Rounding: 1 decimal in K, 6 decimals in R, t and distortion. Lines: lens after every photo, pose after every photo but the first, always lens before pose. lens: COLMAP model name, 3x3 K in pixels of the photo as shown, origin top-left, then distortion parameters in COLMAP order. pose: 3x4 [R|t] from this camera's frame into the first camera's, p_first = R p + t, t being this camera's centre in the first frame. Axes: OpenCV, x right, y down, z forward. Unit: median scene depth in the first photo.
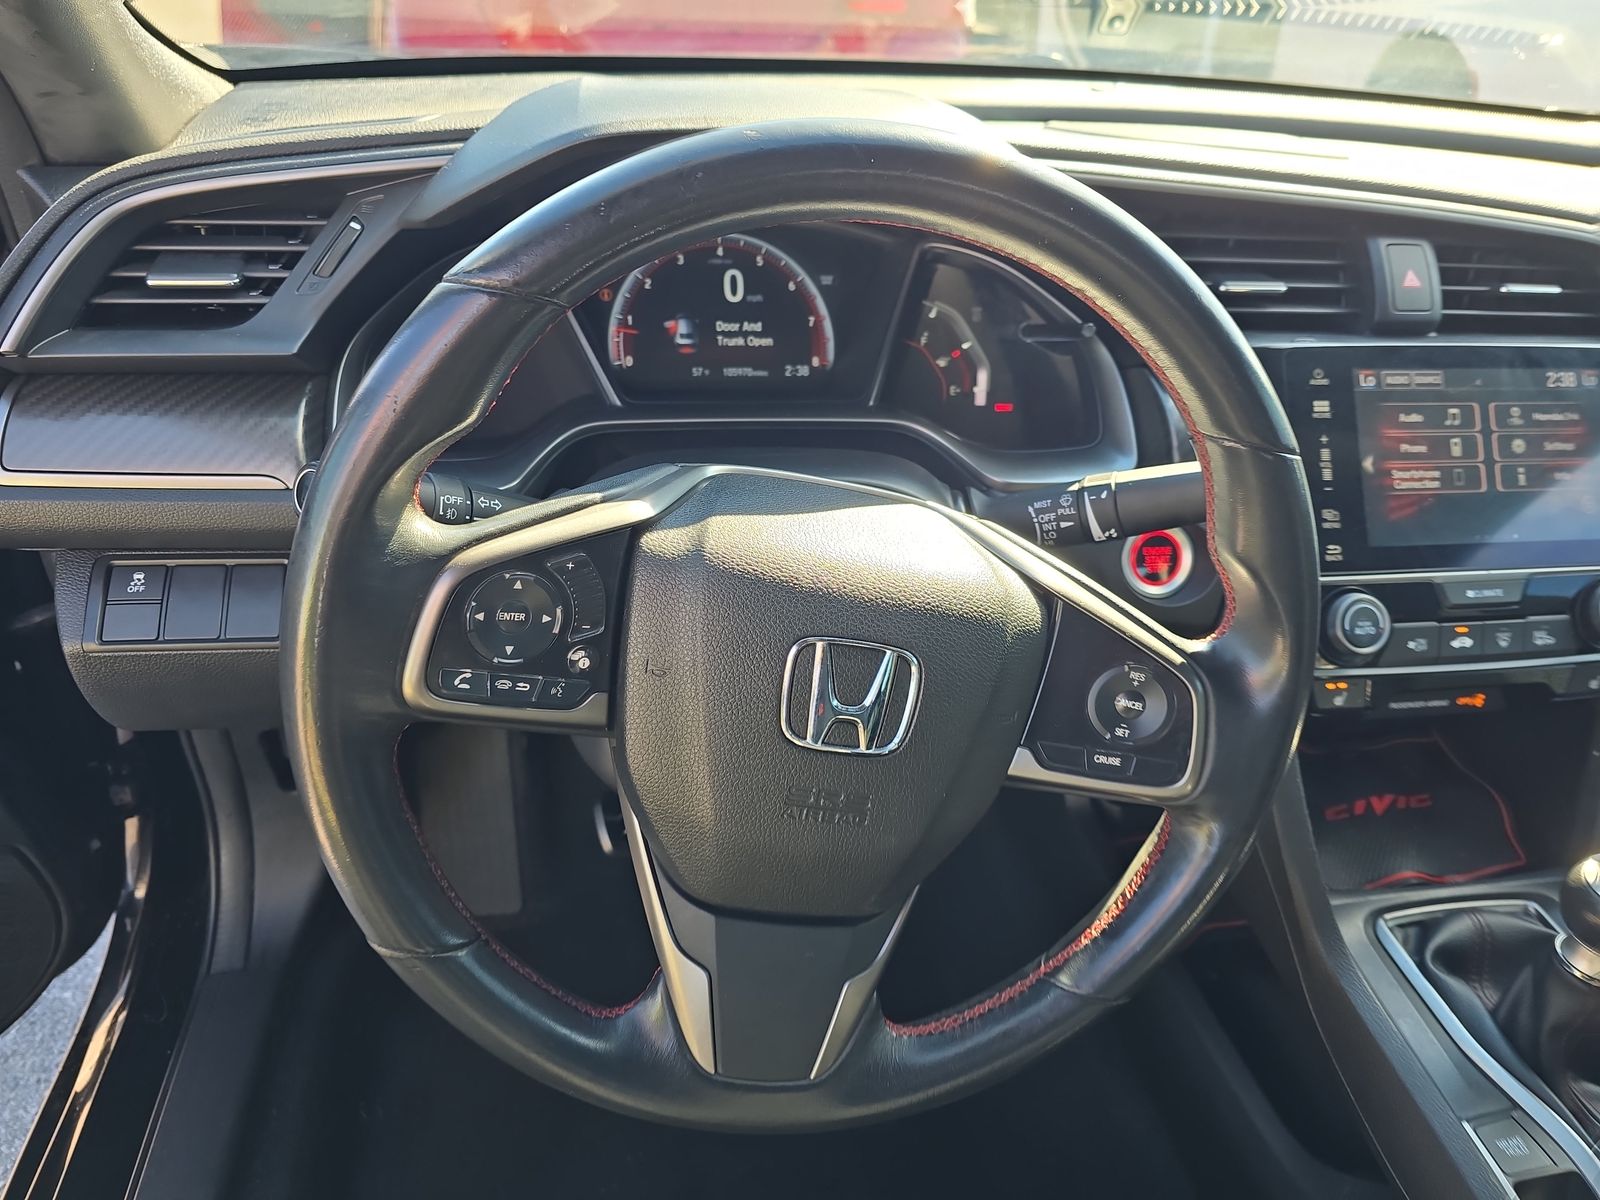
lens RADIAL K [[1091.3, 0, 808.6], [0, 1091.3, 599.8], [0, 0, 1]] dist [0.004034, -0.004012]
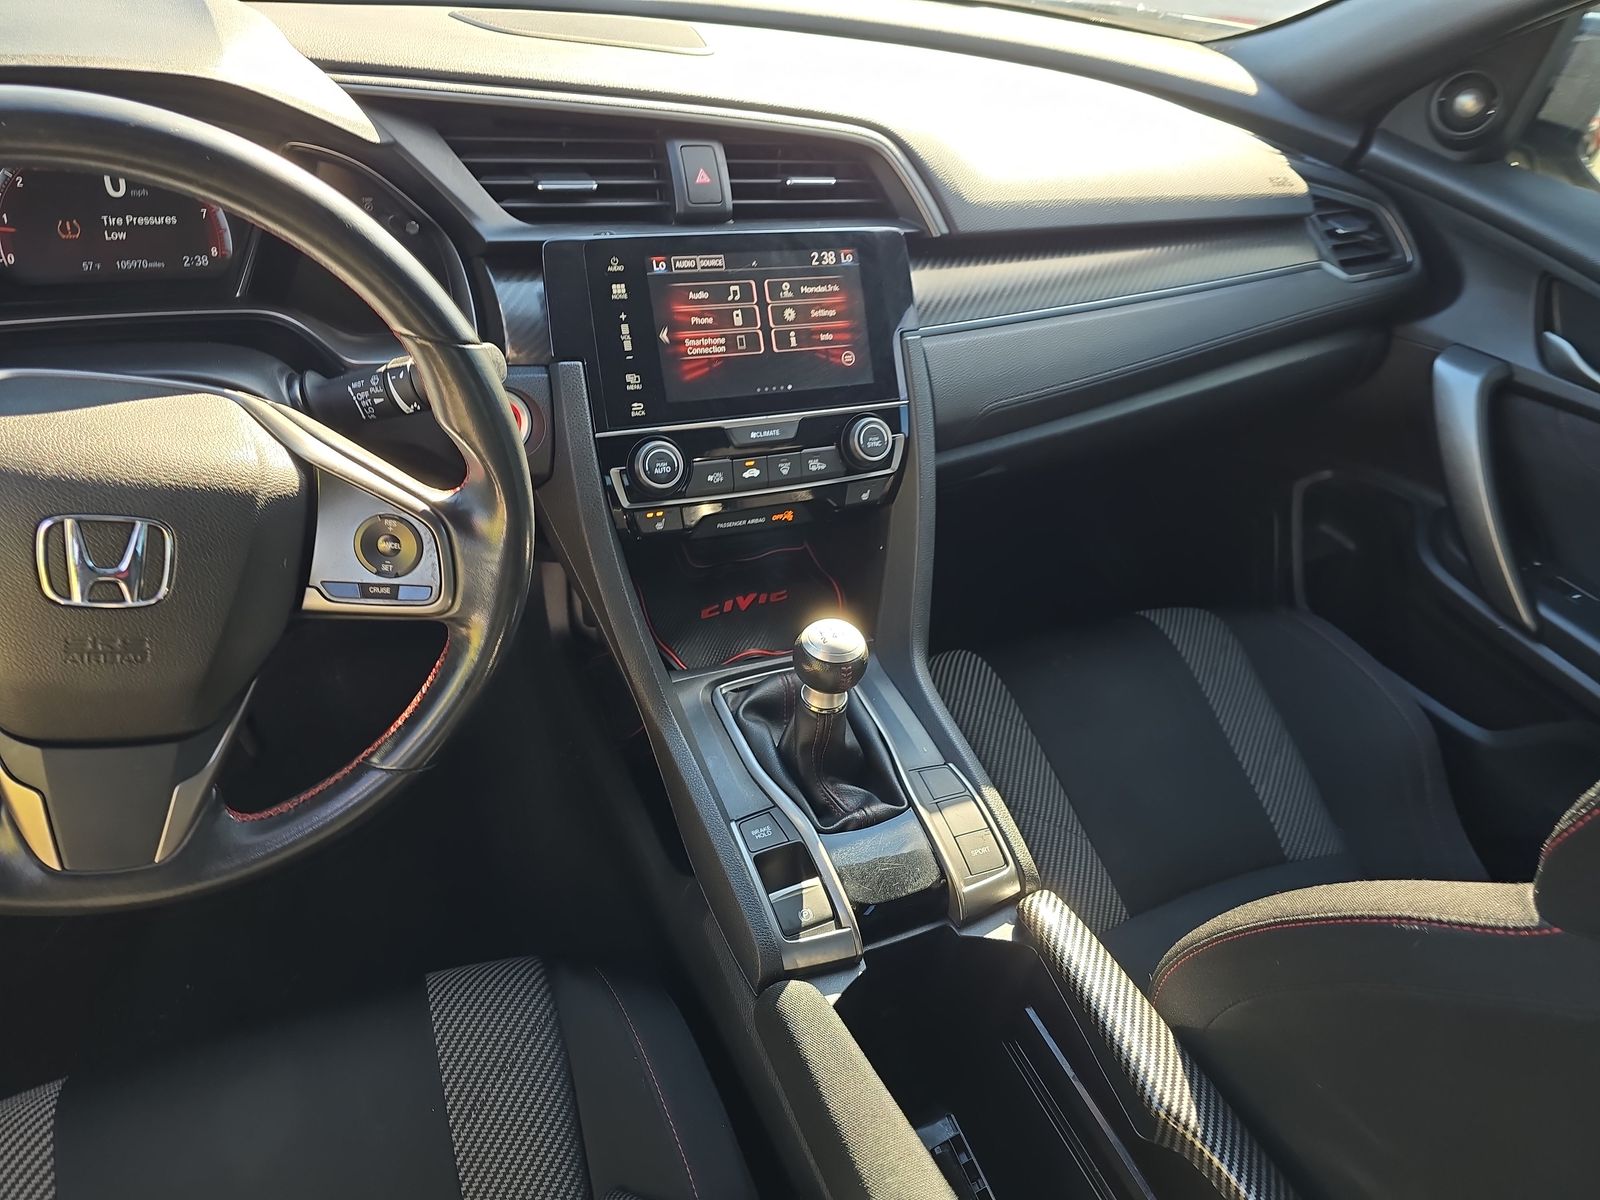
lens RADIAL K [[1051.2, 0, 800.0], [0, 1051.2, 600.0], [0, 0, 1]] dist [0.060308, -0.063025]
pose [[0.970372, -0.100822, 0.219574, 0.359866], [0.067933, 0.985965, 0.152510, 0.000852], [-0.231868, -0.133075, 0.963602, -0.238125]]
